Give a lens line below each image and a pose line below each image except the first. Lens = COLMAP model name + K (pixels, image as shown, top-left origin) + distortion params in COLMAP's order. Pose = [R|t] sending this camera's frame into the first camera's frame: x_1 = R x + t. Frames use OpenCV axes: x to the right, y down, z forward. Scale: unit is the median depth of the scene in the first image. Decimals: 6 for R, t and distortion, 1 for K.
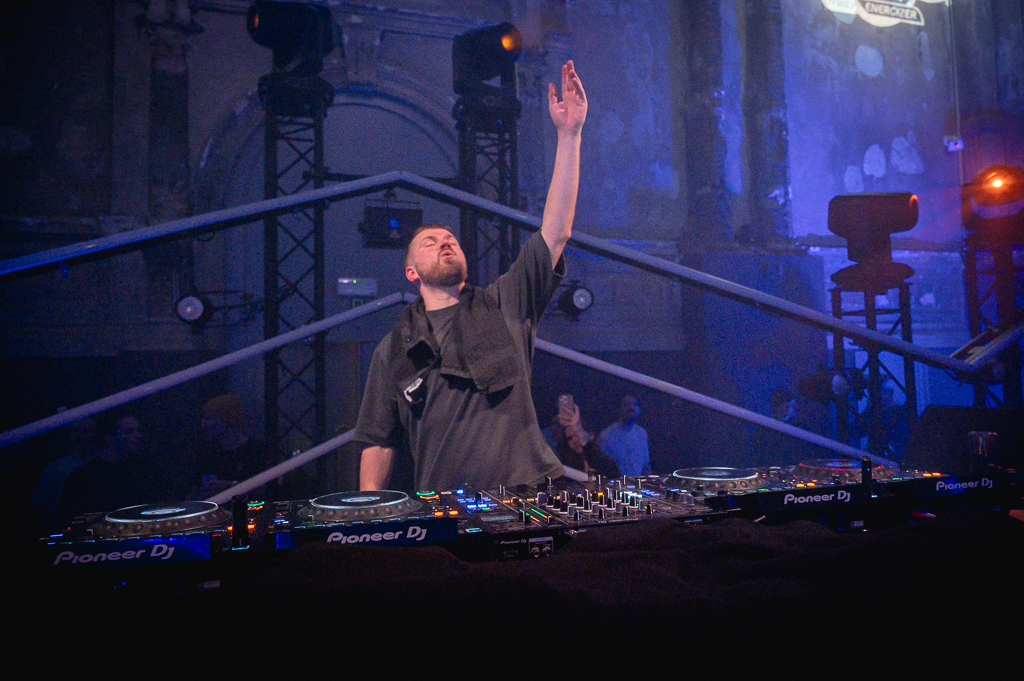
lens RADIAL K [[677.9, 0, 518.7], [0, 677.9, 336.4], [0, 0, 1]] dist [-0.003521, -0.001368]
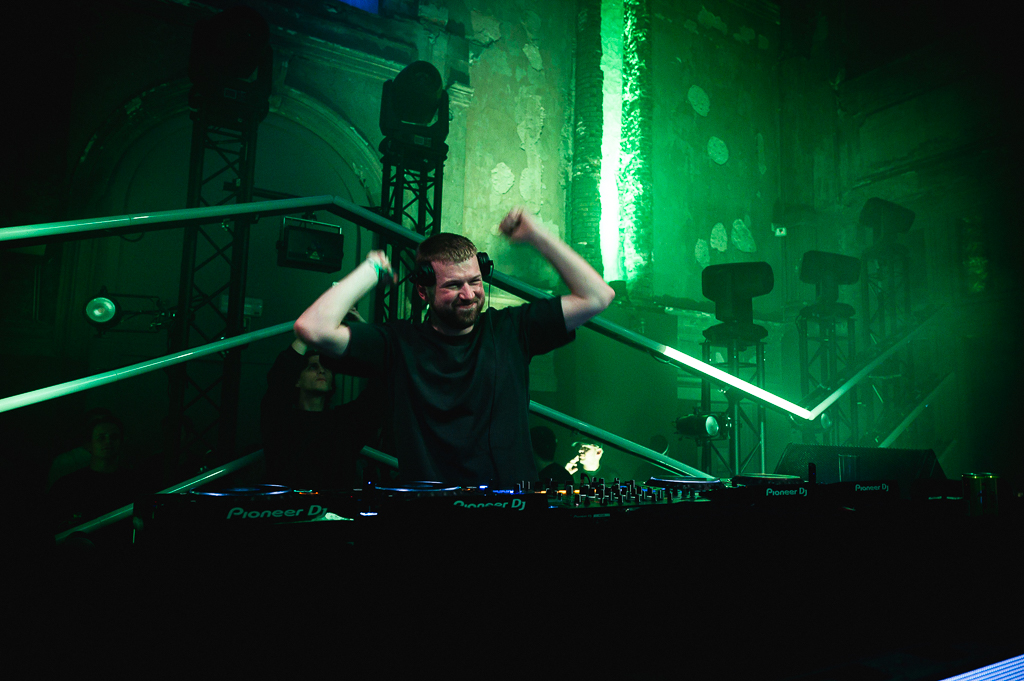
lens RADIAL K [[677.9, 0, 512.1], [0, 677.9, 340.1], [0, 0, 1]] dist [-0.003521, -0.001368]
pose [[0.969267, 0.077457, 0.233499, -0.095338], [-0.063832, 0.995817, -0.065369, 0.017099], [-0.237586, 0.048455, 0.970157, -0.033195]]
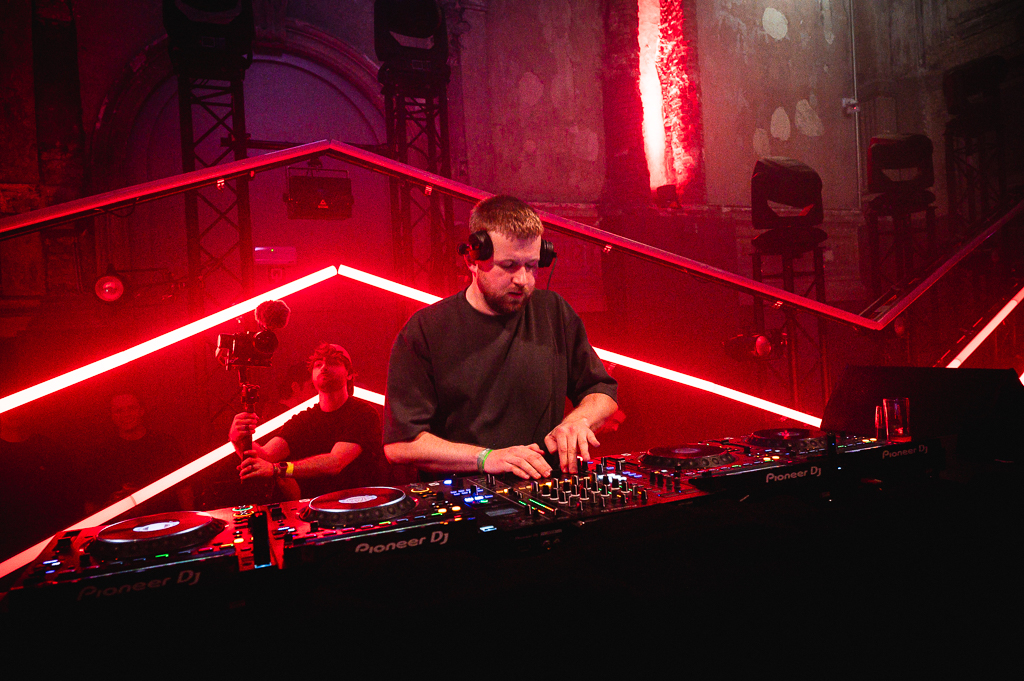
lens RADIAL K [[677.9, 0, 506.1], [0, 677.9, 339.0], [0, 0, 1]] dist [-0.003521, -0.001368]
pose [[0.992526, -0.032508, 0.117625, -0.033400], [0.024379, 0.997256, 0.069899, -0.015911], [-0.119574, -0.066510, 0.990595, -0.000597]]
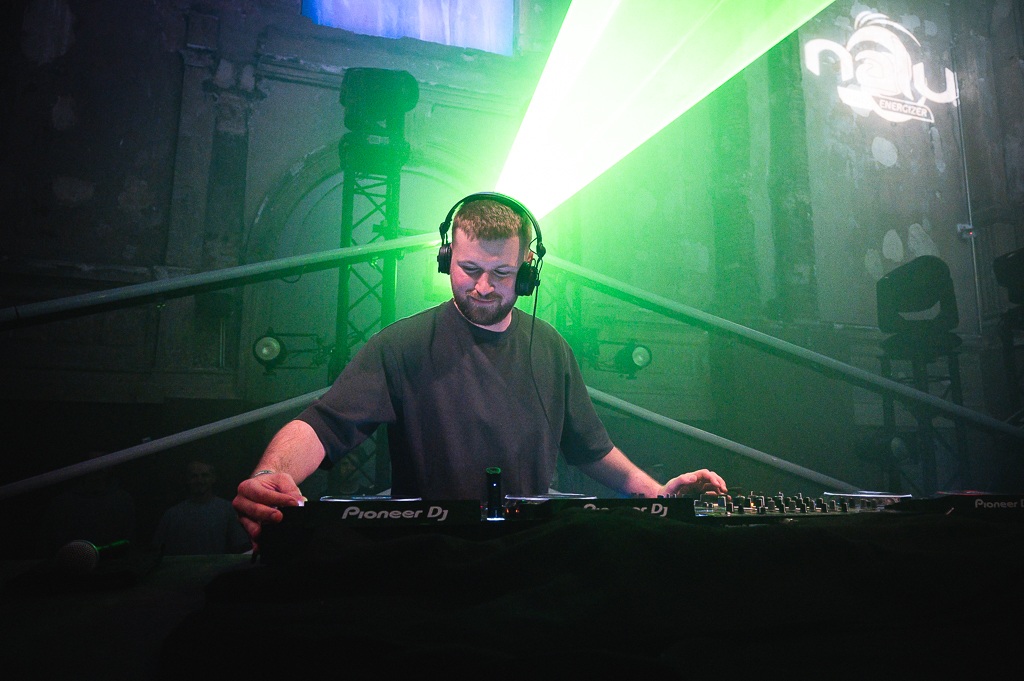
lens RADIAL K [[677.9, 0, 514.8], [0, 677.9, 347.3], [0, 0, 1]] dist [-0.003521, -0.001368]
pose [[0.999358, 0.034266, 0.010490, -0.081399], [-0.033008, 0.994152, -0.102821, 0.032054], [-0.013952, 0.102409, 0.994645, -0.012457]]
